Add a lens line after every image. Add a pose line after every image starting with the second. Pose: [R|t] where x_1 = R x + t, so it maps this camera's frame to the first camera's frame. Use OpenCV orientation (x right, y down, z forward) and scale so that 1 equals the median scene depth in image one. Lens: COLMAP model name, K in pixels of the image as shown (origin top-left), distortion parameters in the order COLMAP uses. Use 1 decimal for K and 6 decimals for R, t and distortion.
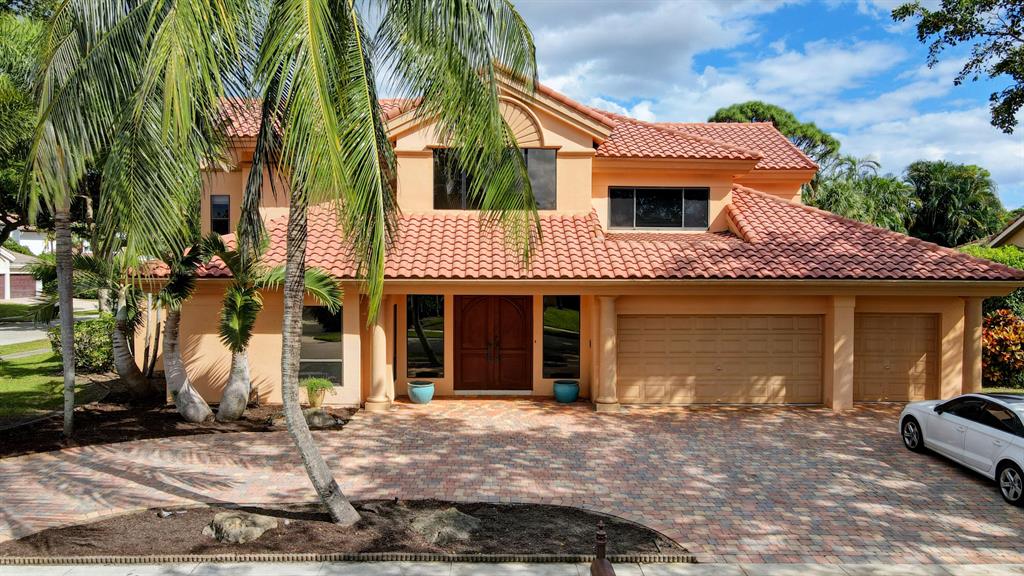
lens RADIAL K [[718.5, 0, 512.0], [0, 718.5, 288.0], [0, 0, 1]] dist [0.044820, 0.001118]
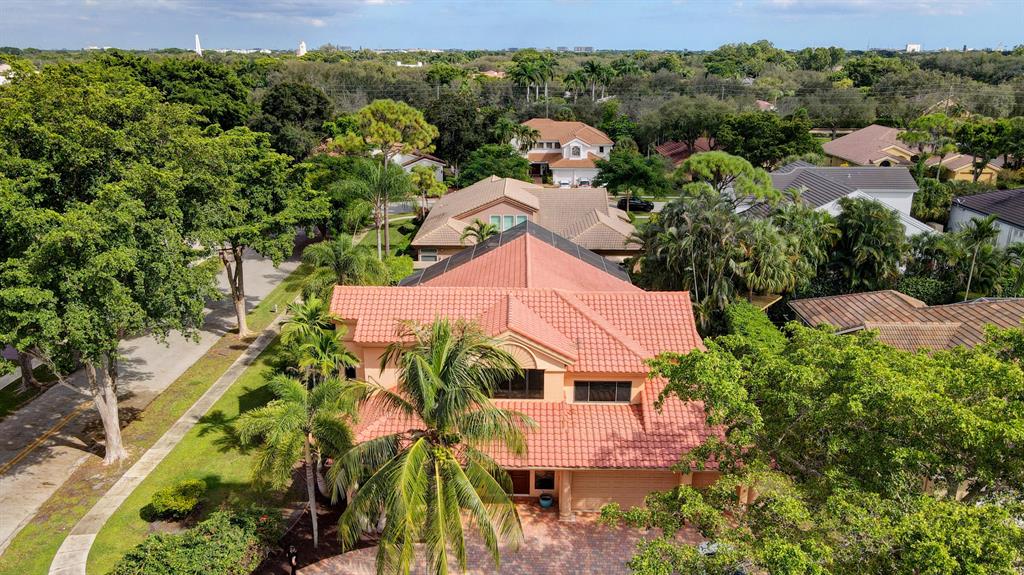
lens RADIAL K [[704.2, 0, 512.0], [0, 704.2, 287.5], [0, 0, 1]] dist [0.033437, 0.000125]
pose [[0.999033, 0.007259, -0.043356, 0.058043], [0.005340, 0.958928, 0.283598, -0.891115], [0.043634, -0.283555, 0.957963, -0.628121]]
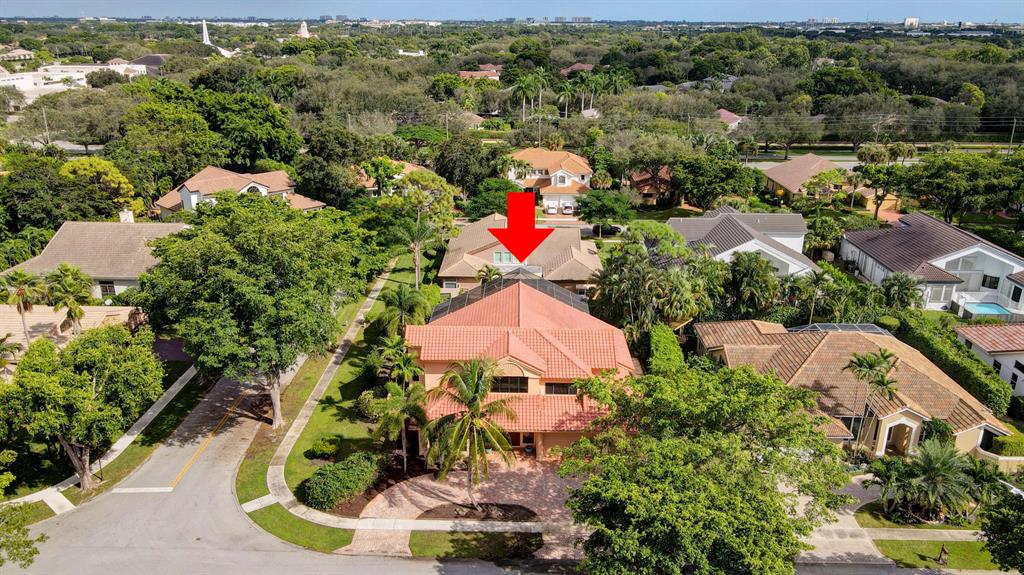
lens RADIAL K [[718.5, 0, 512.0], [0, 718.5, 287.5], [0, 0, 1]] dist [0.044820, 0.001118]
pose [[0.999221, 0.012852, -0.037314, 0.105927], [0.000024, 0.945293, 0.326221, -1.628734], [0.039465, -0.325968, 0.944557, -1.920216]]
